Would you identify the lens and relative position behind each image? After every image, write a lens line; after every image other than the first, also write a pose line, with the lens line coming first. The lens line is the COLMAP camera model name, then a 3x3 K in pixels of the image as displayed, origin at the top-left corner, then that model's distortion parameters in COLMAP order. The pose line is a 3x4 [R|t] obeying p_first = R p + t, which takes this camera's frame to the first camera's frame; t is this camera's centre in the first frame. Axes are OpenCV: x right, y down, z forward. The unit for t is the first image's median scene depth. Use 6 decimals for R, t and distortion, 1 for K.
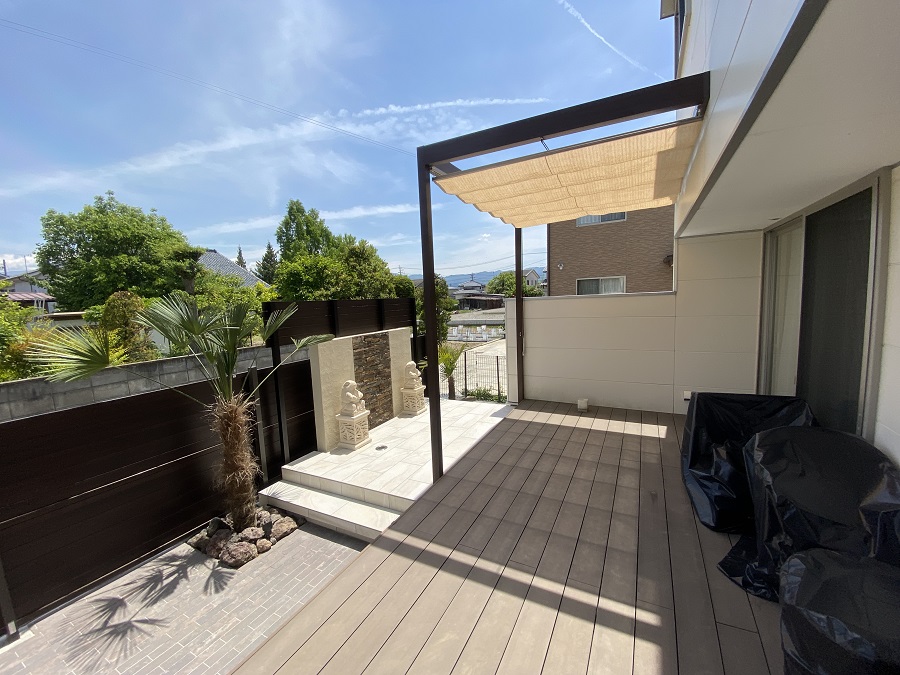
lens RADIAL K [[369.2, 0, 447.2], [0, 369.2, 334.9], [0, 0, 1]] dist [0.017223, -0.019085]
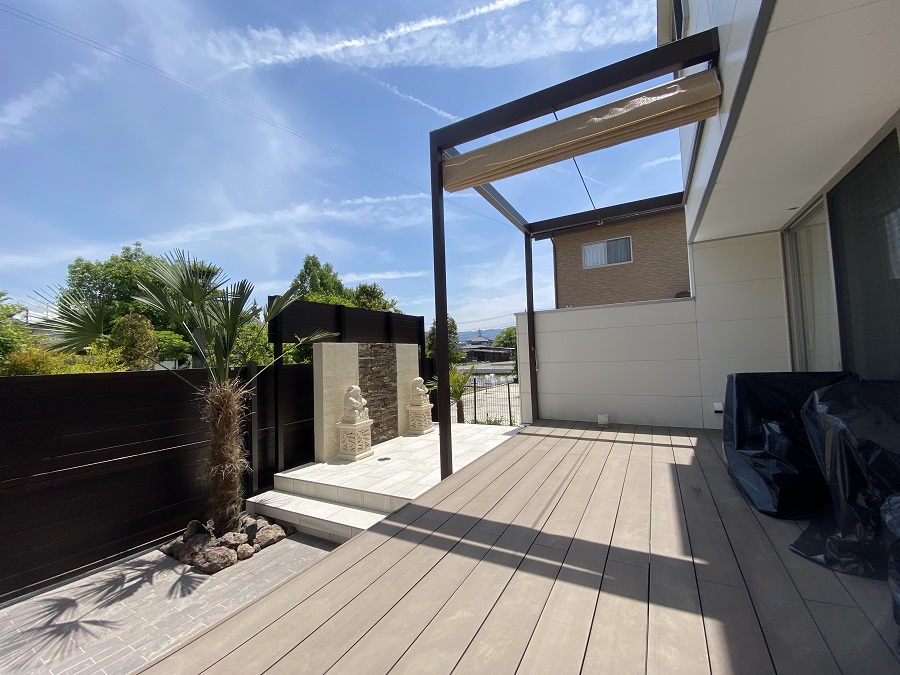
lens RADIAL K [[368.0, 0, 447.6], [0, 368.0, 334.9], [0, 0, 1]] dist [0.016619, -0.017778]
pose [[0.999765, 0.008292, -0.020016, -0.007241], [-0.011320, 0.987644, -0.156302, 0.178385], [0.018473, 0.156492, 0.987506, 0.068985]]
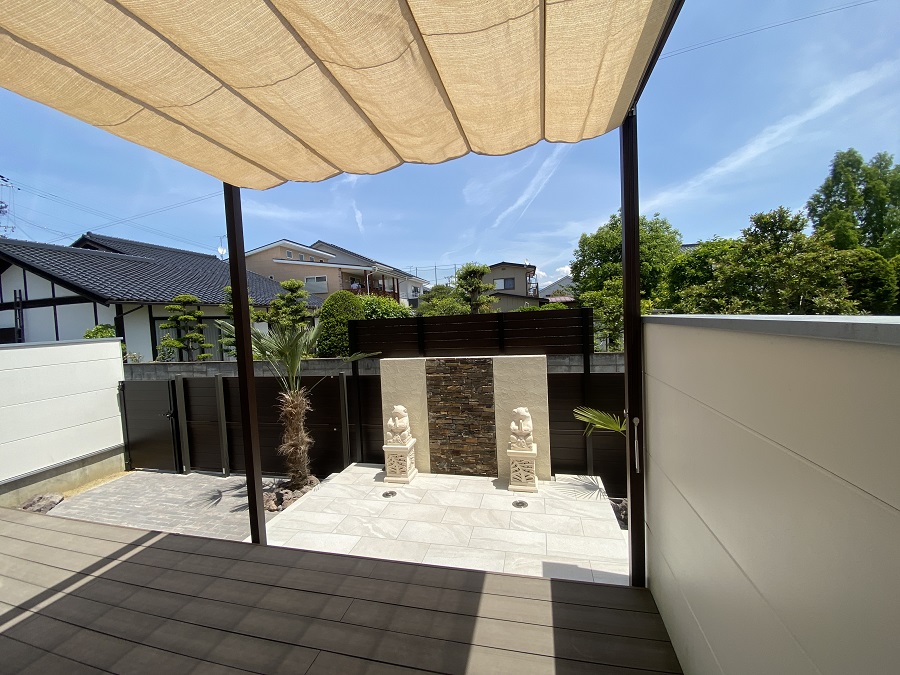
lens RADIAL K [[366.3, 0, 446.5], [0, 366.3, 327.0], [0, 0, 1]] dist [0.013094, -0.018077]
pose [[0.242980, 0.055292, -0.968454, 0.804927], [-0.059691, 0.997334, 0.041964, -0.147964], [0.968193, 0.047612, 0.245632, 1.124021]]
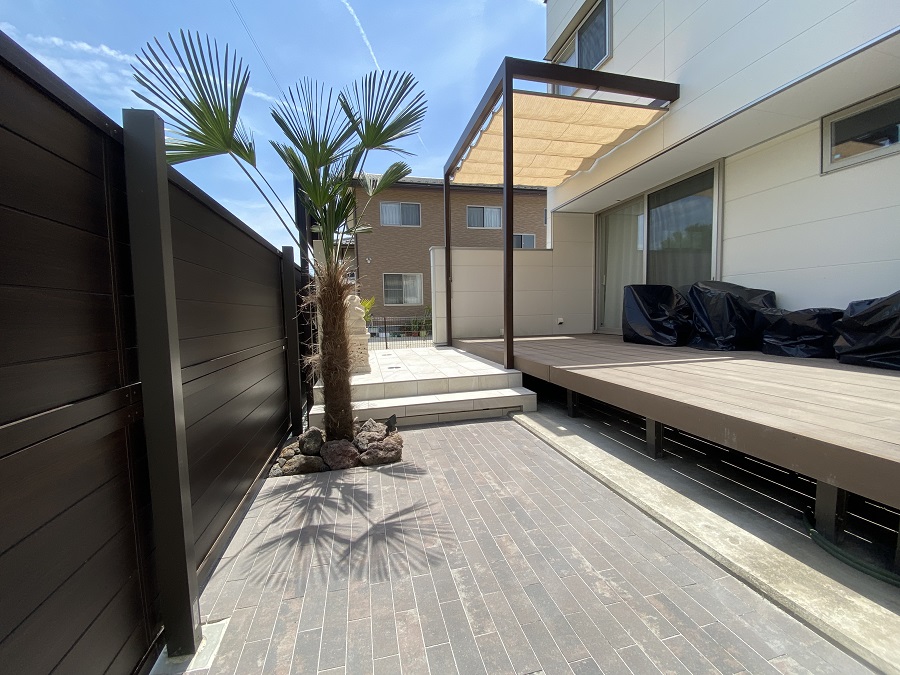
lens RADIAL K [[357.8, 0, 450.0], [0, 357.8, 337.5], [0, 0, 1]] dist [-0.000514, -0.009048]
pose [[0.753119, -0.024586, 0.657425, -0.830200], [0.058186, 0.997875, -0.029338, 0.332441], [-0.655306, 0.060348, 0.752949, 0.284120]]
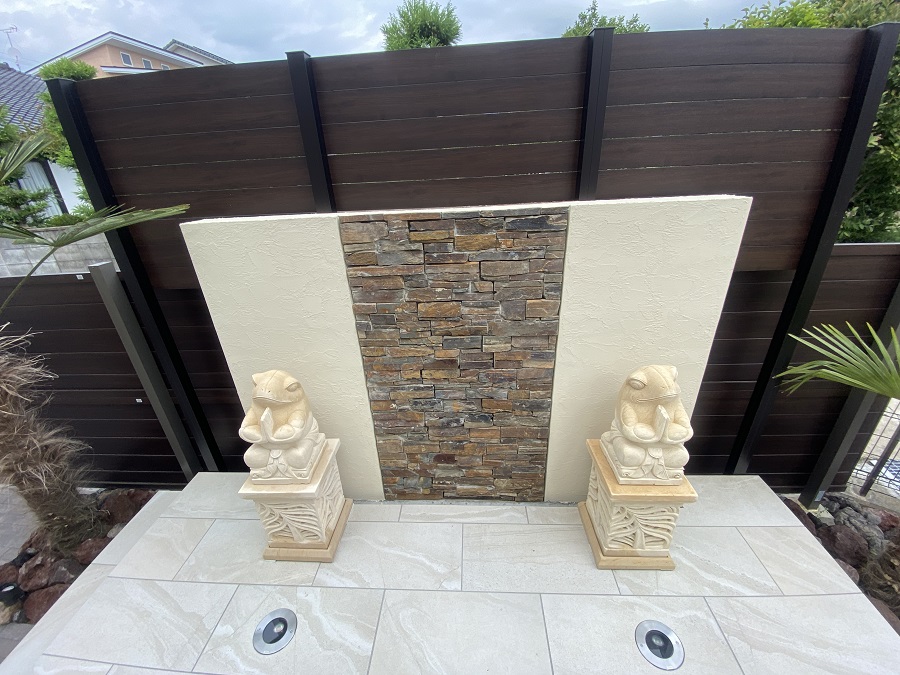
lens RADIAL K [[369.2, 0, 447.2], [0, 369.2, 334.9], [0, 0, 1]] dist [0.017223, -0.019085]
pose [[0.419560, 0.405281, -0.812229, 0.026962], [-0.057416, 0.904851, 0.421839, -0.045462], [0.905910, -0.130351, 0.402909, 1.290436]]
